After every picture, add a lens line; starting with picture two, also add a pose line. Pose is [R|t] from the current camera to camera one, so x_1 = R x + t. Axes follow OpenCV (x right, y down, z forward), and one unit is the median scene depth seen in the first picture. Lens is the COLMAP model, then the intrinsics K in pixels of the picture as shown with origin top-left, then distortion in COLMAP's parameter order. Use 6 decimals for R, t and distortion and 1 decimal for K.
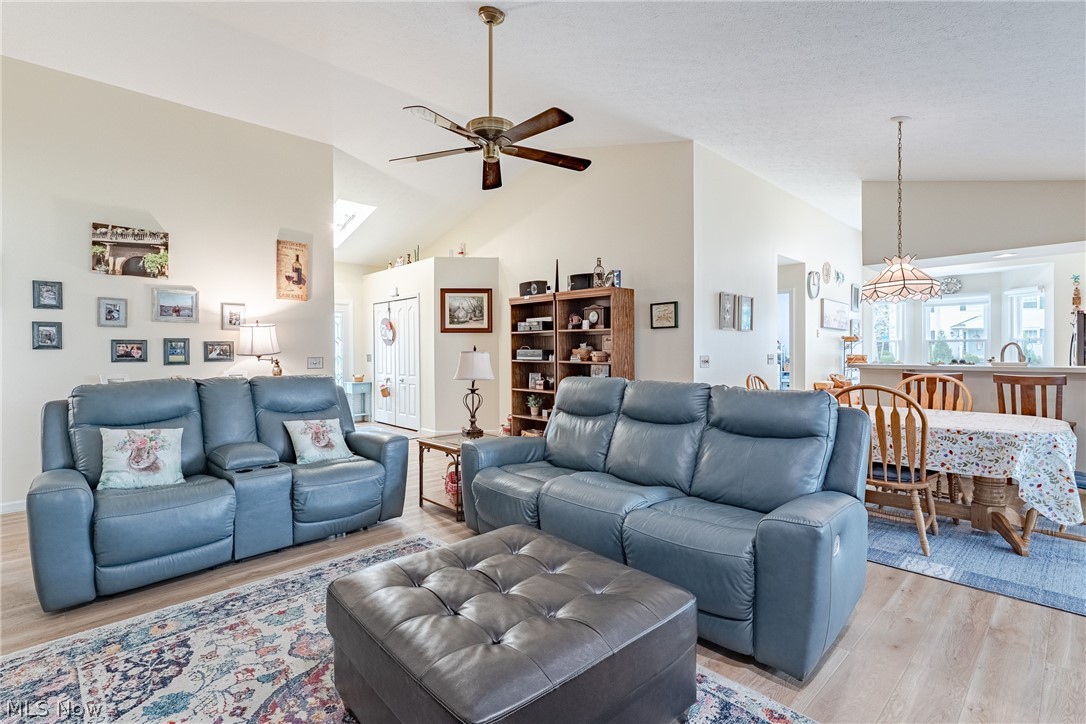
lens RADIAL K [[501.6, 0, 540.5], [0, 501.6, 356.1], [0, 0, 1]] dist [0.002457, -0.000457]
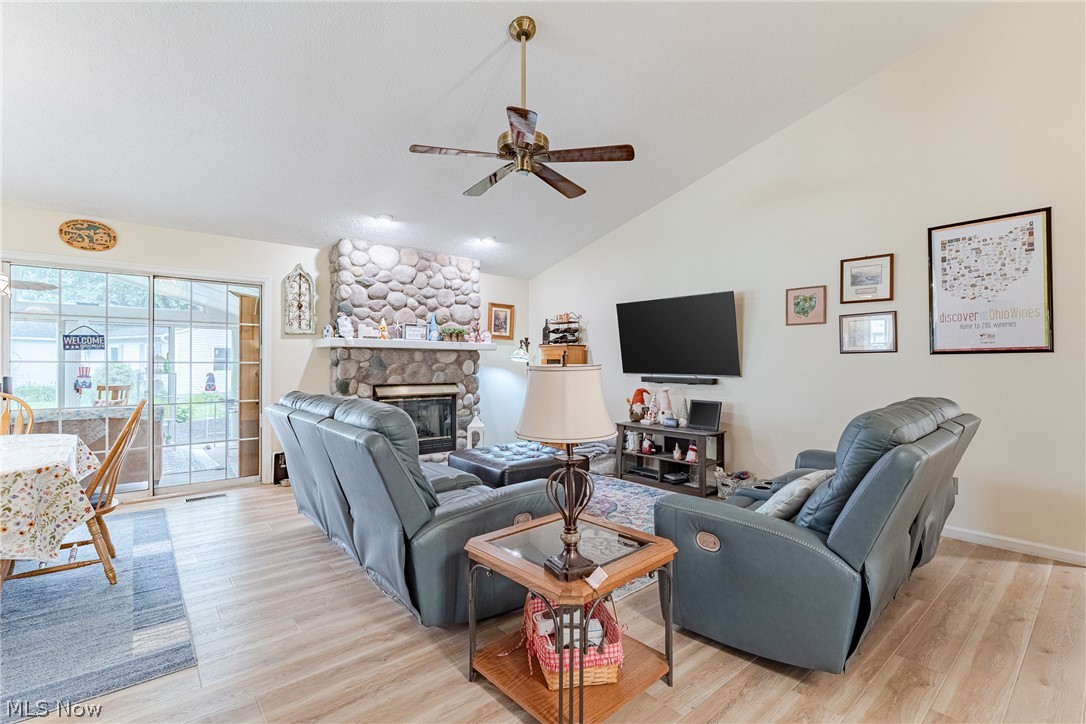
lens RADIAL K [[501.6, 0, 545.6], [0, 501.6, 360.1], [0, 0, 1]] dist [0.002457, -0.000457]
pose [[-0.998628, 0.001610, 0.052341, -0.322983], [0.001965, 0.999975, 0.006728, -0.029022], [-0.052329, 0.006821, -0.998607, 3.275304]]
